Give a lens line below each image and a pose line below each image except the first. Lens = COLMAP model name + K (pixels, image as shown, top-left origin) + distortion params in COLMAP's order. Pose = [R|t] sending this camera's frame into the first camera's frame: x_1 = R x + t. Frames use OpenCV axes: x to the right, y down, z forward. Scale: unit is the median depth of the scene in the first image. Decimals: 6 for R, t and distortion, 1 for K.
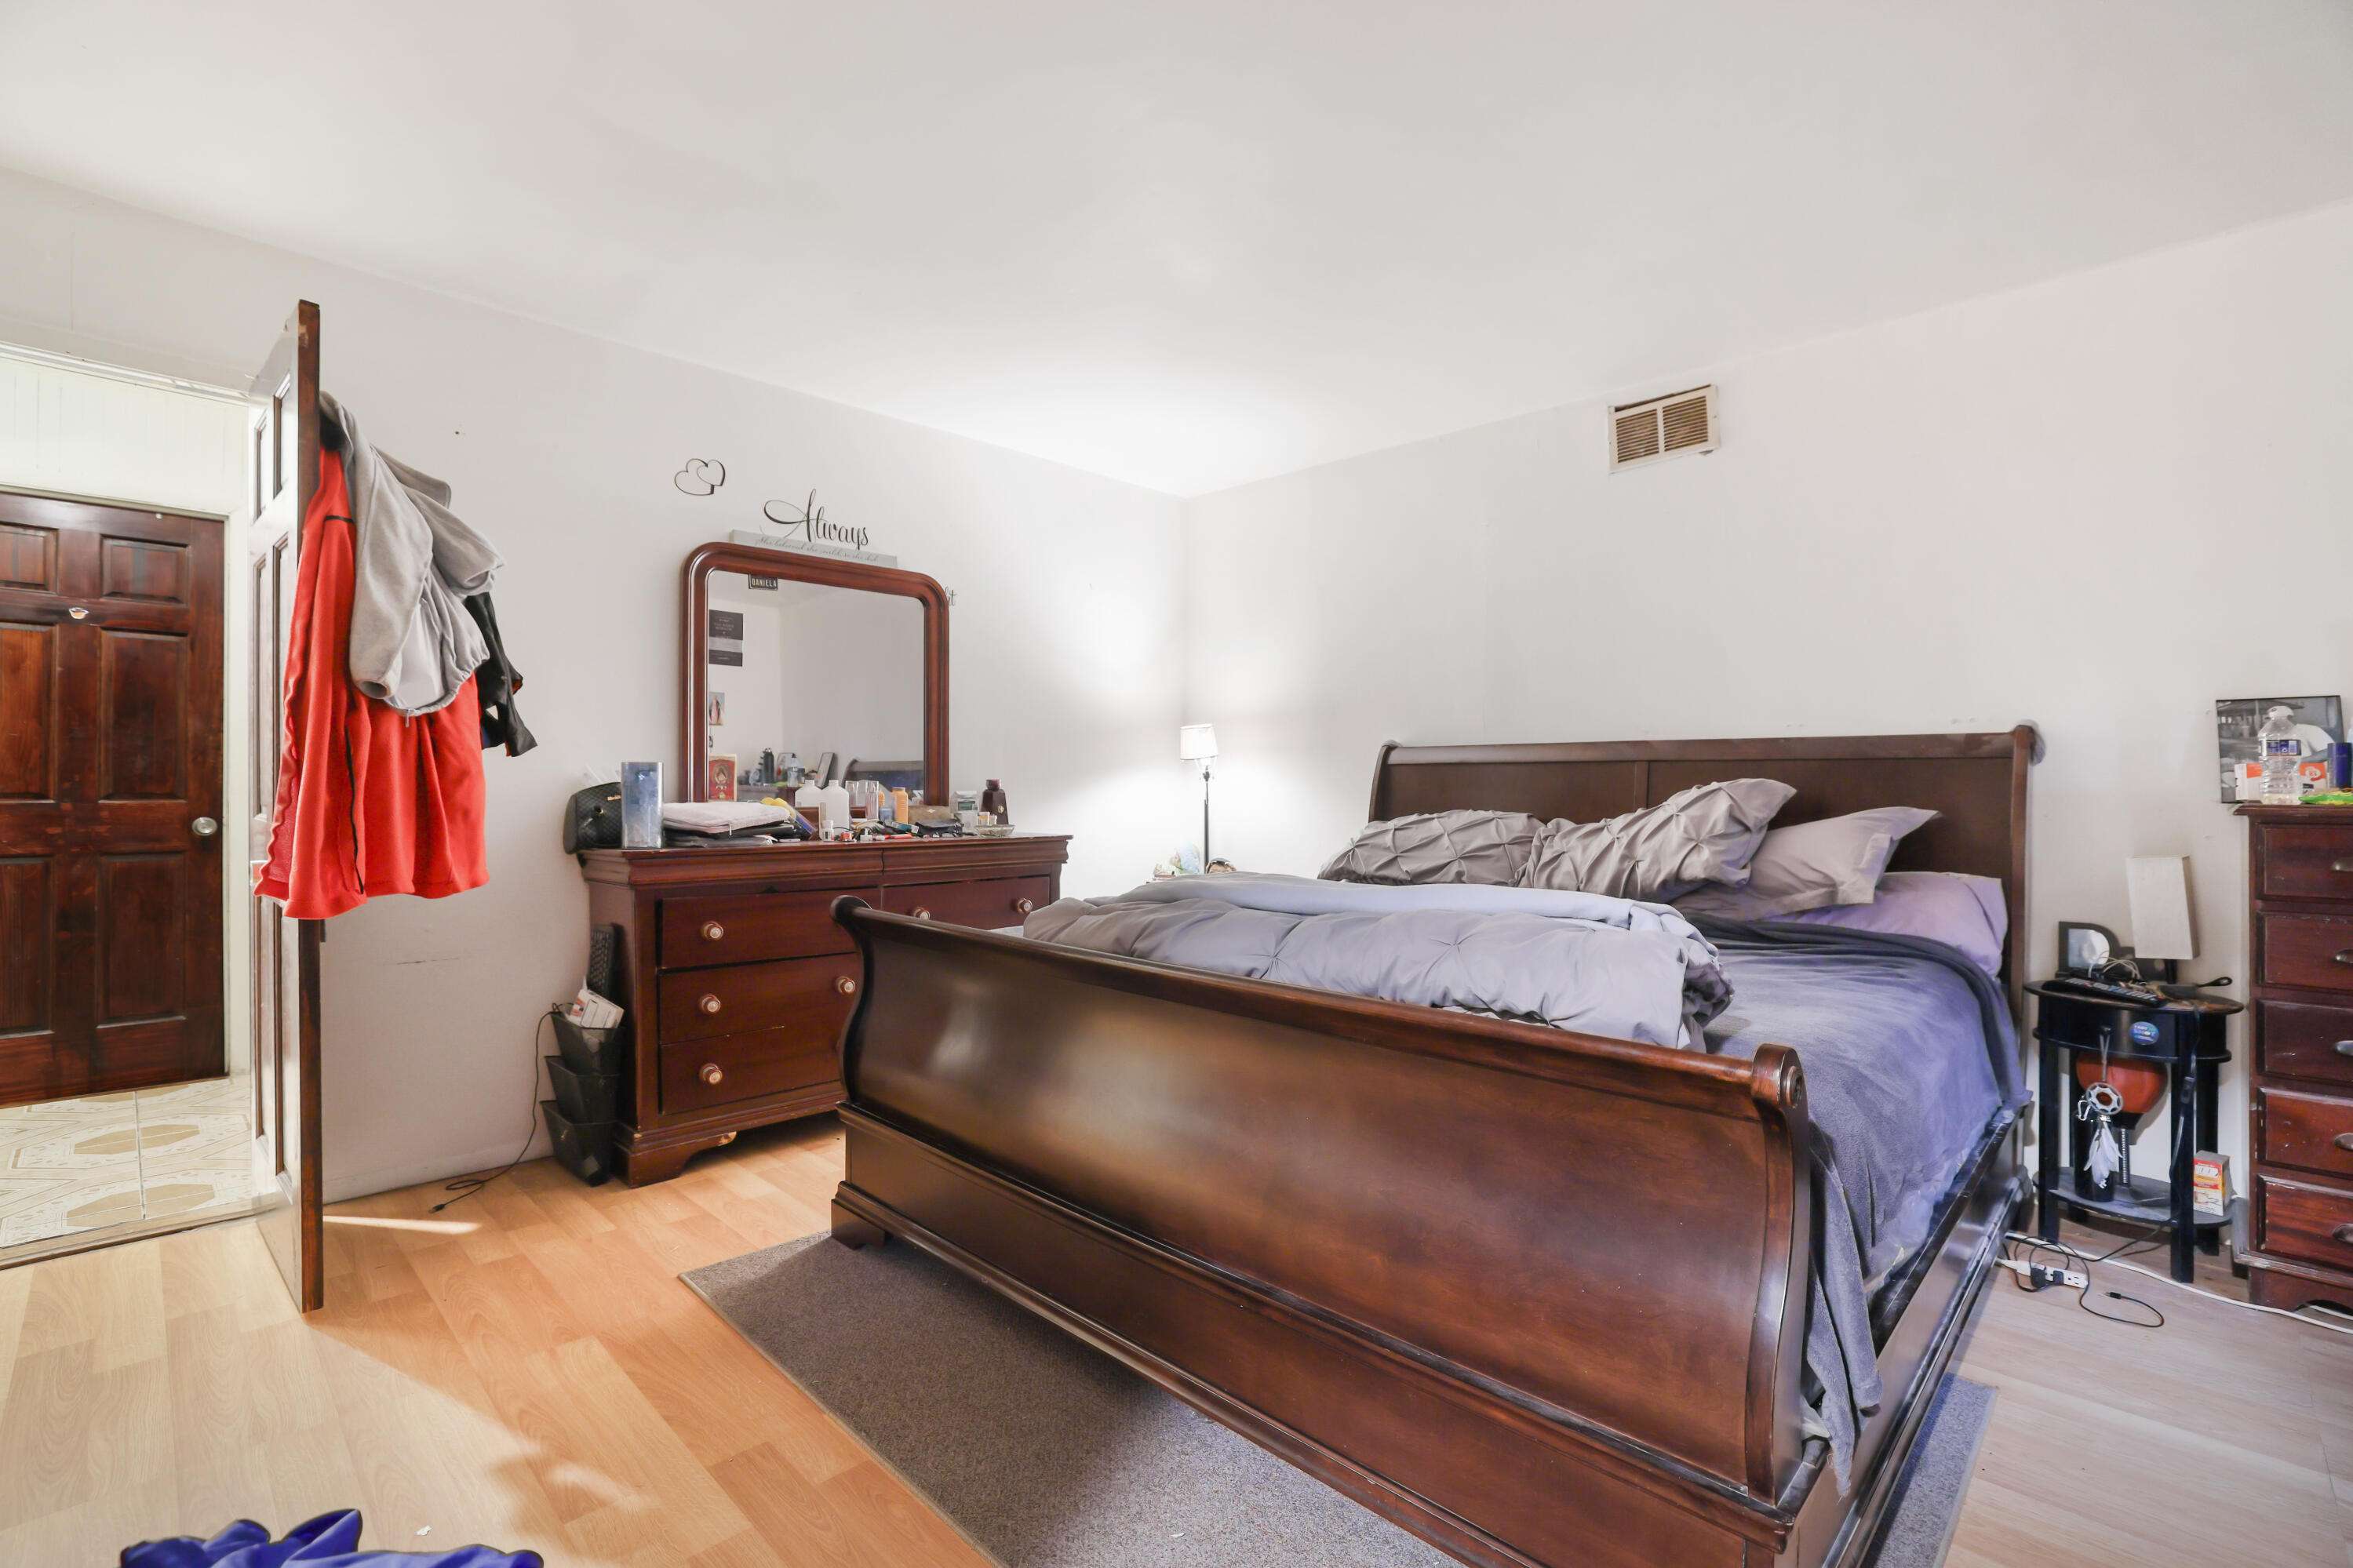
lens RADIAL K [[1035.8, 0, 1175.5], [0, 1035.8, 786.1], [0, 0, 1]] dist [-0.002193, -0.000154]
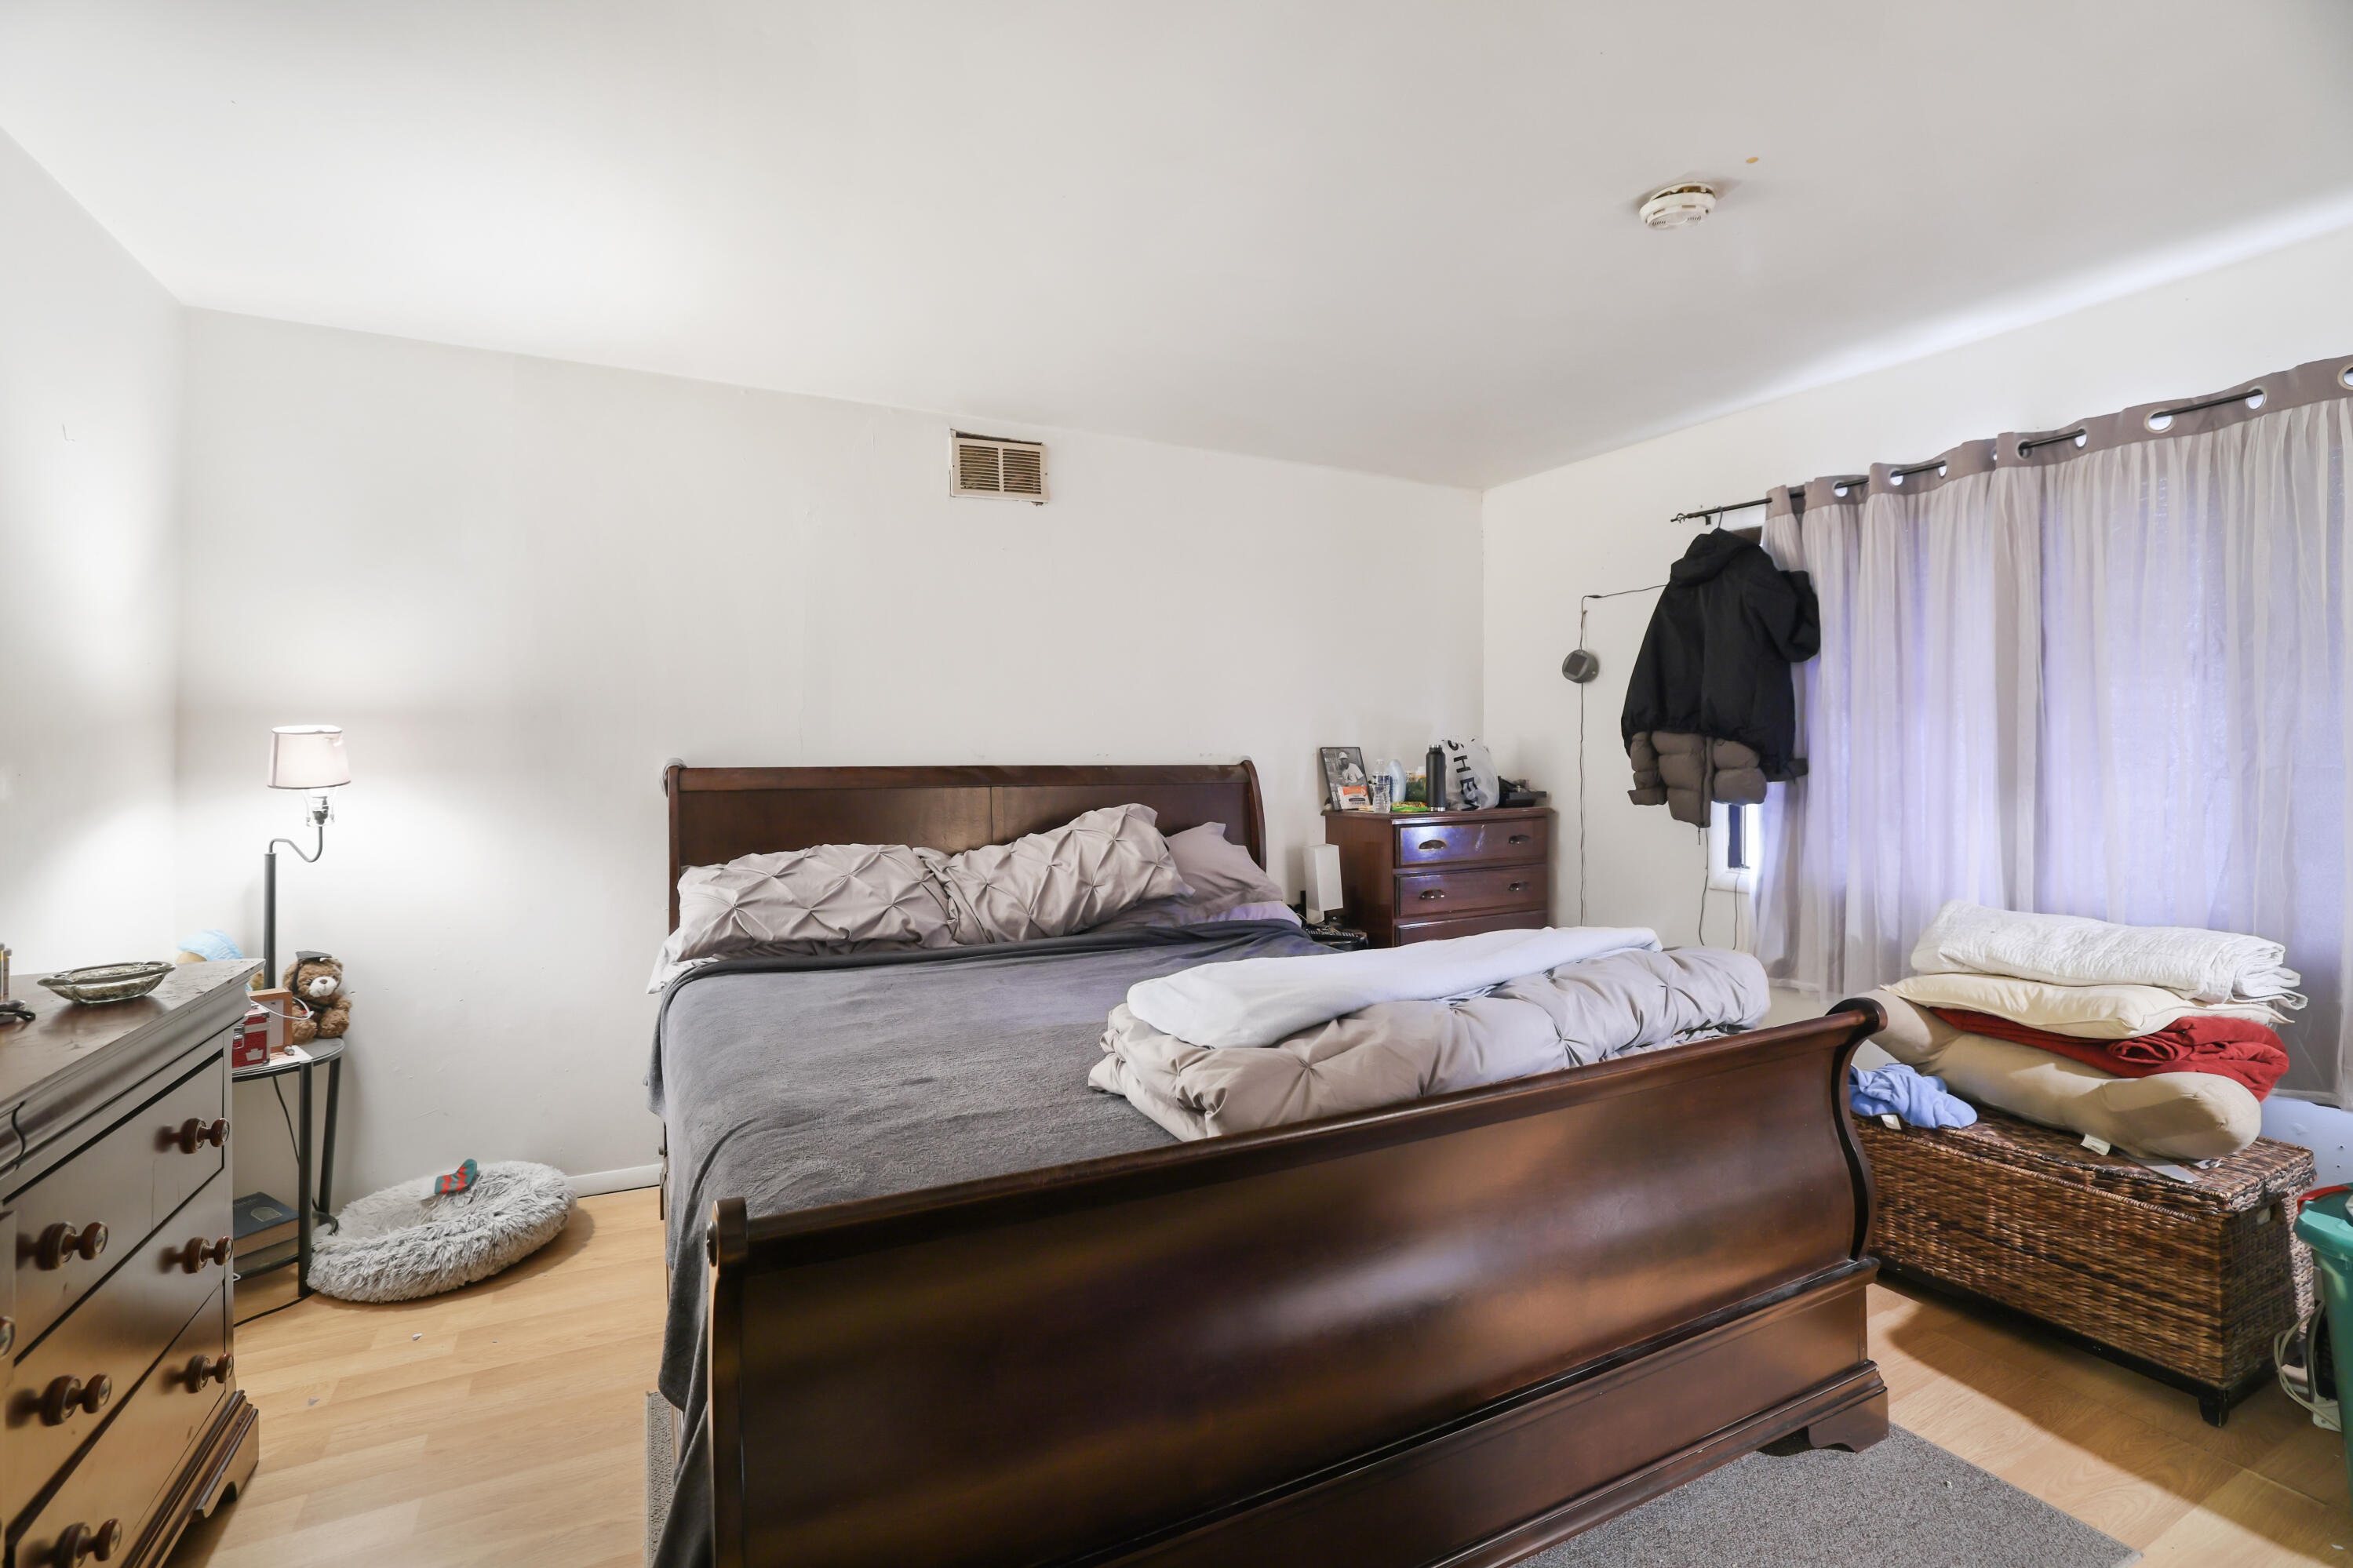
lens RADIAL K [[1035.8, 0, 1172.0], [0, 1035.8, 764.3], [0, 0, 1]] dist [-0.002193, -0.000154]
pose [[0.331181, -0.013874, 0.943465, -0.470590], [0.002175, 0.999900, 0.013940, -0.059779], [-0.943565, -0.002565, 0.331178, 0.489636]]
